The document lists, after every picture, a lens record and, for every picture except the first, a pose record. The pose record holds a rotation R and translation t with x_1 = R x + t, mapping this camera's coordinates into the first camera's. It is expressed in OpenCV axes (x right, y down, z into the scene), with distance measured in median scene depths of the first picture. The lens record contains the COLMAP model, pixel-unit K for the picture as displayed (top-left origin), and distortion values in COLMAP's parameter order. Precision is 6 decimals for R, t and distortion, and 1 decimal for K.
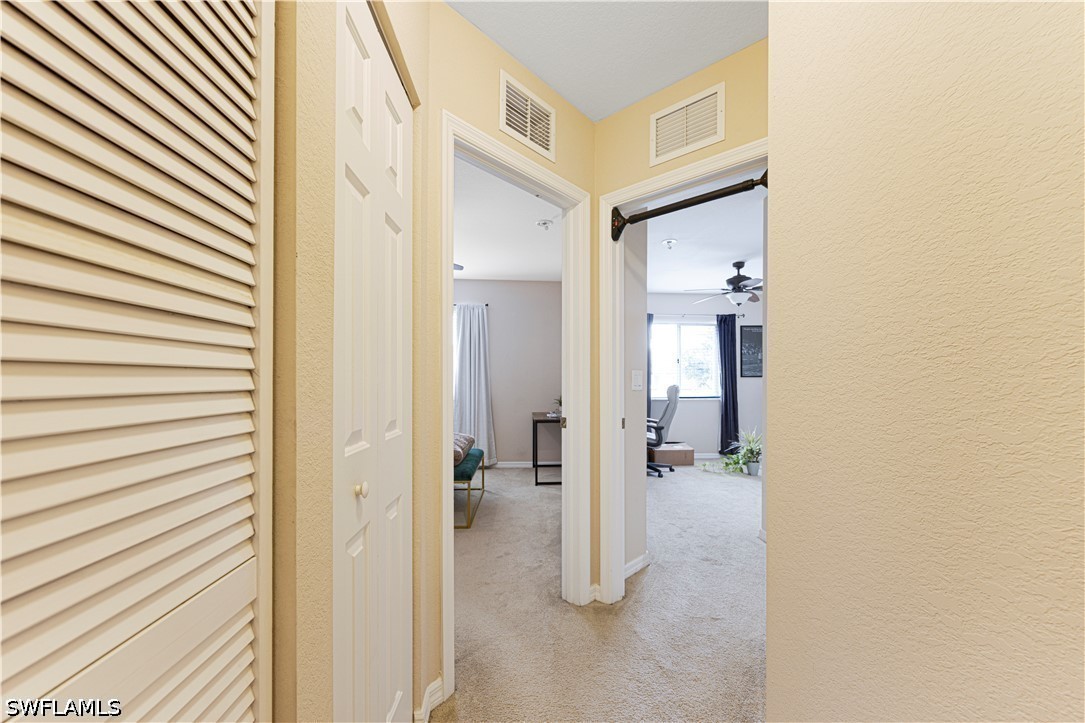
lens RADIAL K [[419.1, 0, 544.2], [0, 419.1, 380.2], [0, 0, 1]] dist [0.000957, 0.000073]
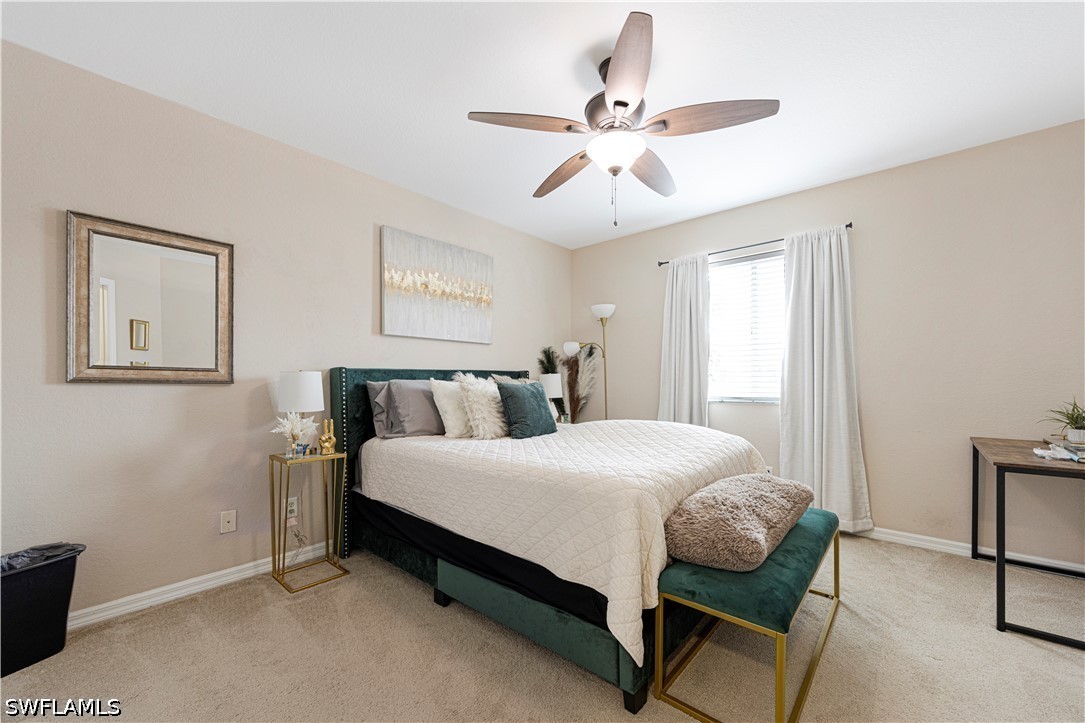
lens RADIAL K [[415.0, 0, 542.6], [0, 415.0, 380.9], [0, 0, 1]] dist [-0.000468, 0.000002]
pose [[0.711940, 0.000891, -0.702240, -0.053433], [0.000574, 0.999998, 0.001851, 0.017105], [0.702240, -0.001721, 0.711938, 0.426271]]
